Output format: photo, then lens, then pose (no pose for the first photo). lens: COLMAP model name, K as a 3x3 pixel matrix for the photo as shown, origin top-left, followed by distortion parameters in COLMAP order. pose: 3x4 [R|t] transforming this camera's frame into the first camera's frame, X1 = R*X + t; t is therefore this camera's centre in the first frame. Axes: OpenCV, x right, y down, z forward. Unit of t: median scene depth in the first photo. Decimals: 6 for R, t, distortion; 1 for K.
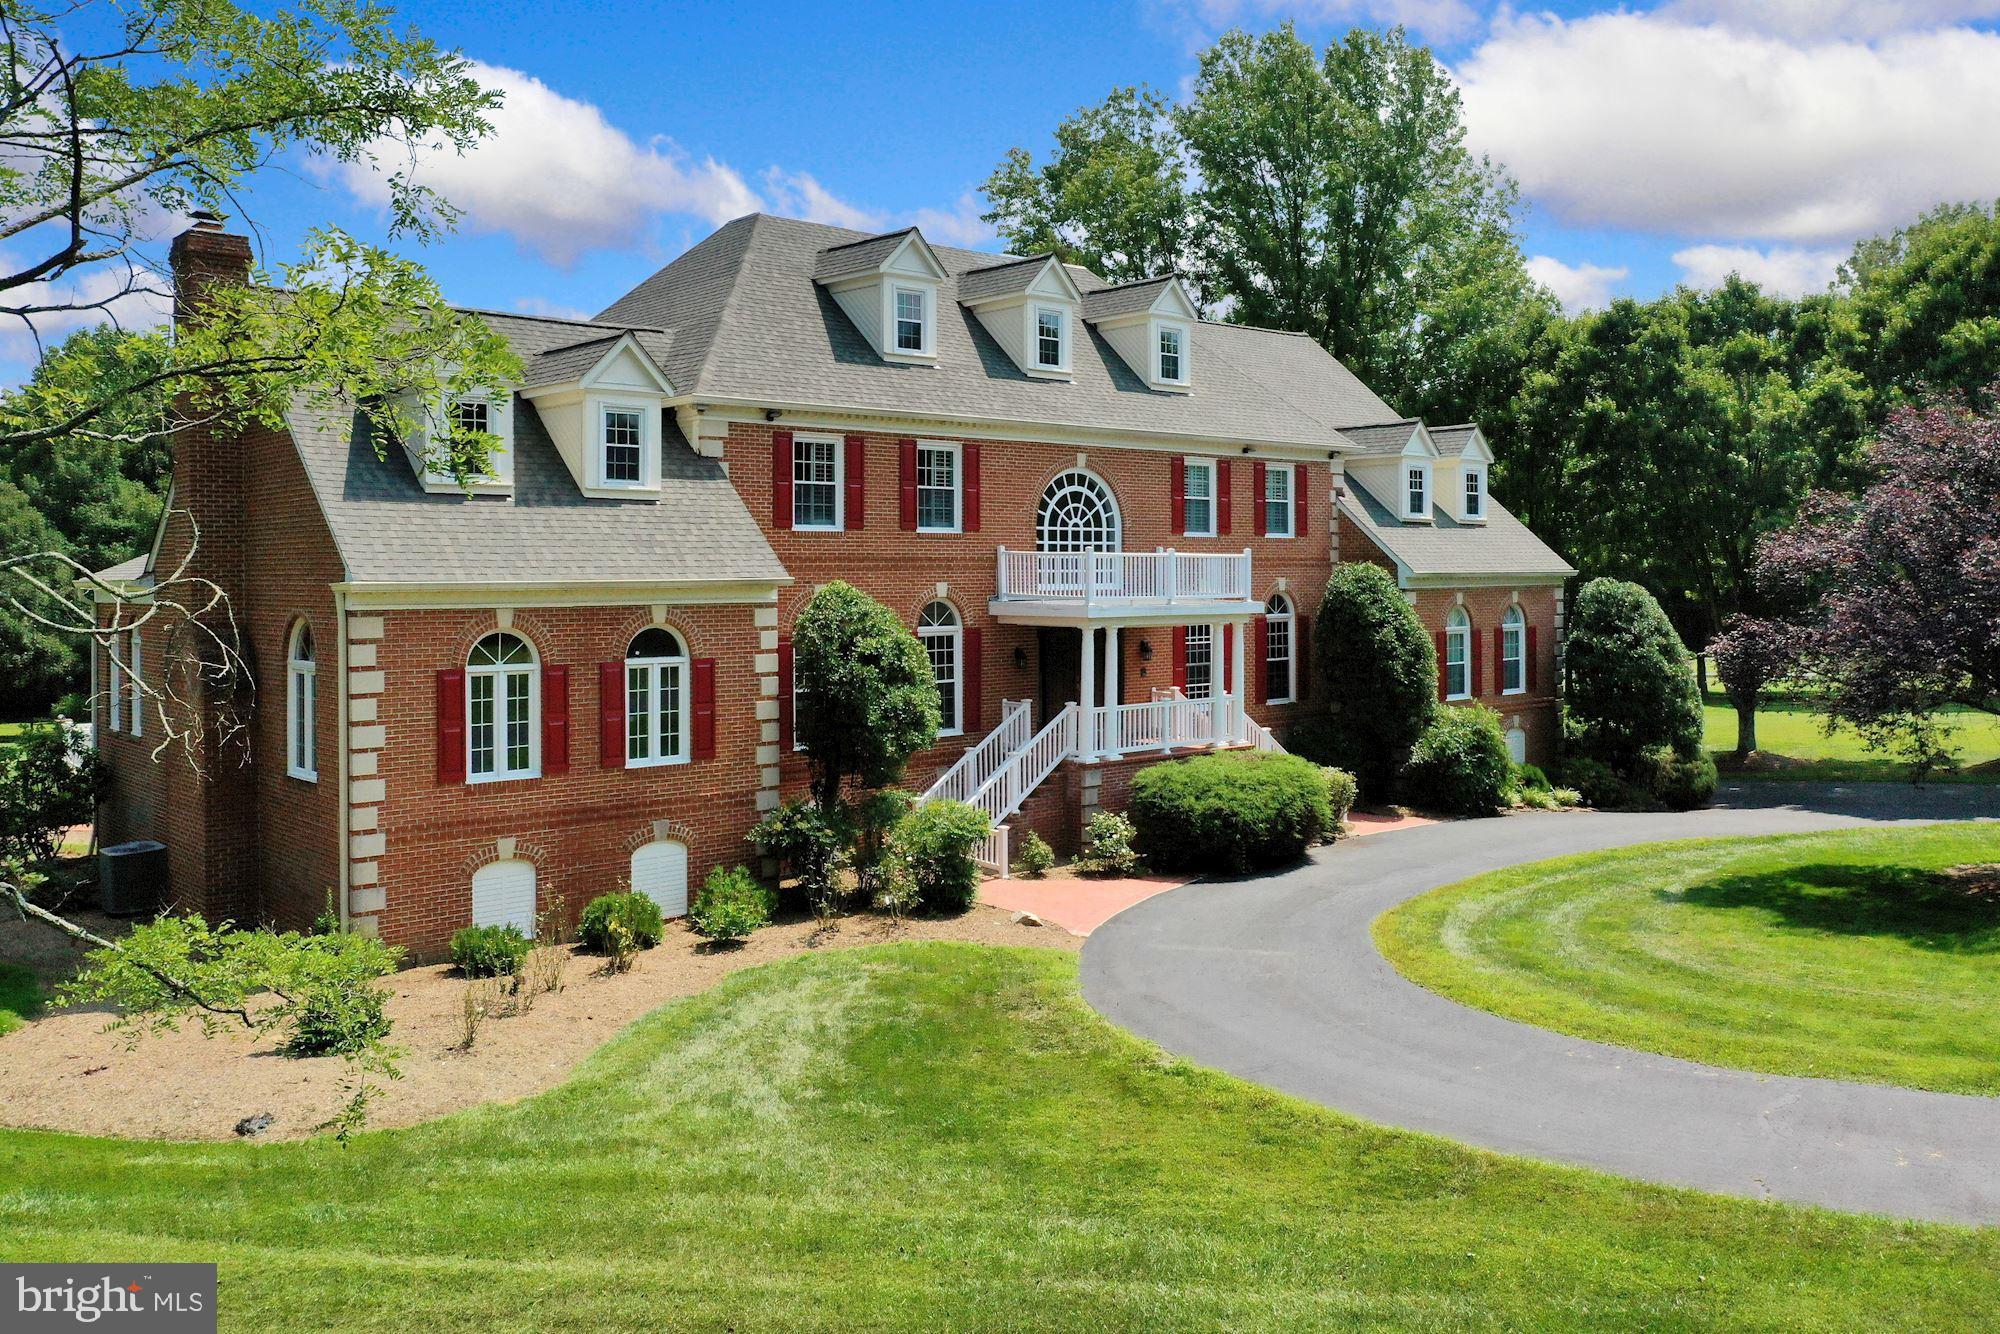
lens RADIAL K [[1574.3, 0, 998.4], [0, 1574.3, 570.6], [0, 0, 1]] dist [-0.004019, -0.003106]
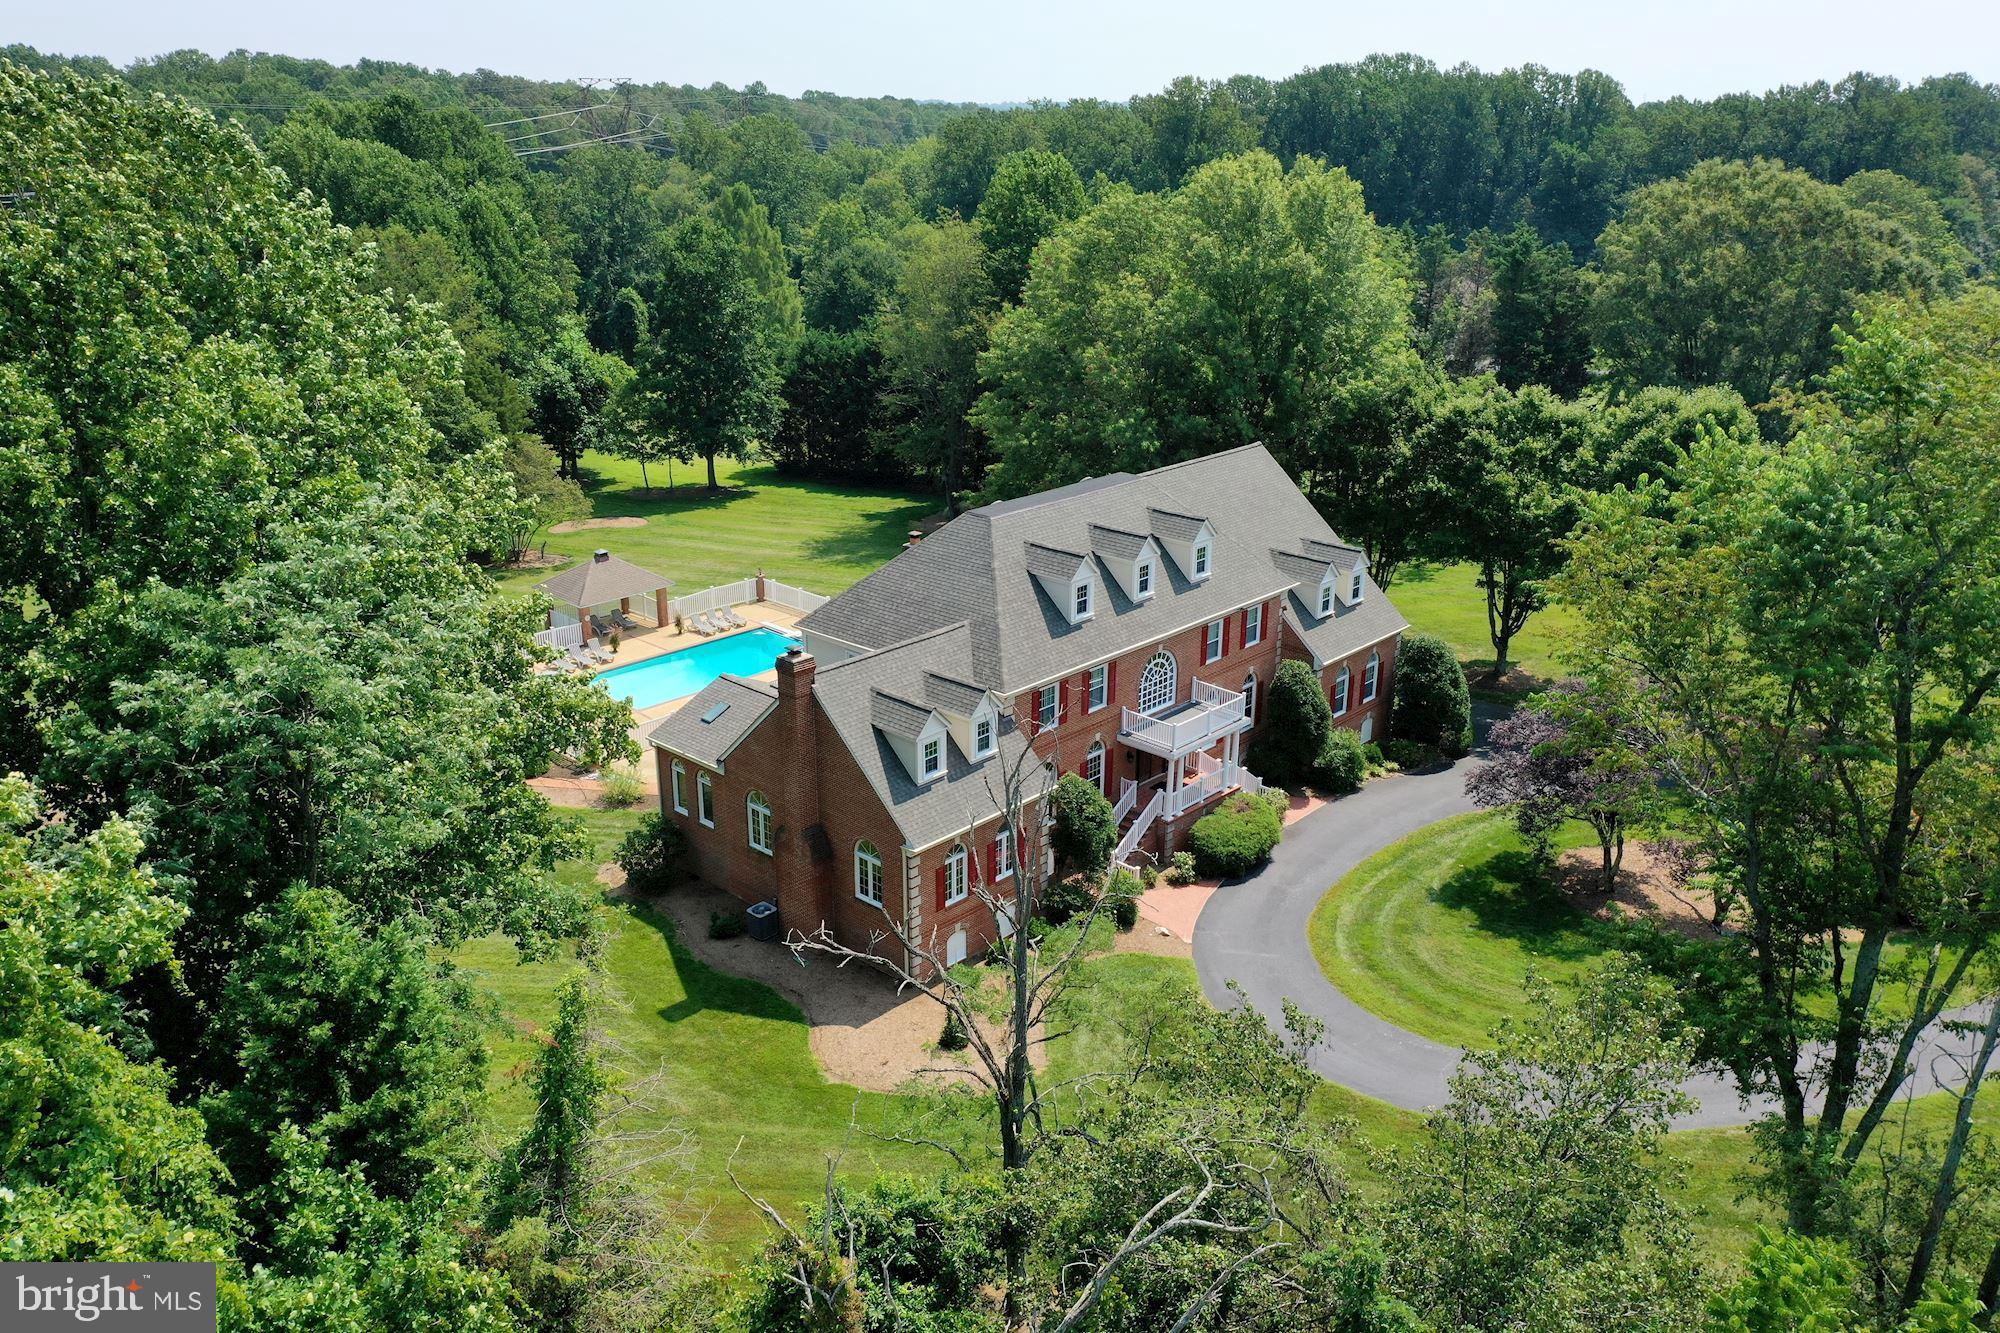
lens RADIAL K [[1569.2, 0, 1000.0], [0, 1569.2, 666.5], [0, 0, 1]] dist [-0.001715, 0.000442]
pose [[0.994358, -0.021473, 0.103884, -0.320320], [-0.015461, 0.939505, 0.342186, -0.660011], [-0.104947, -0.341861, 0.933872, -0.710988]]
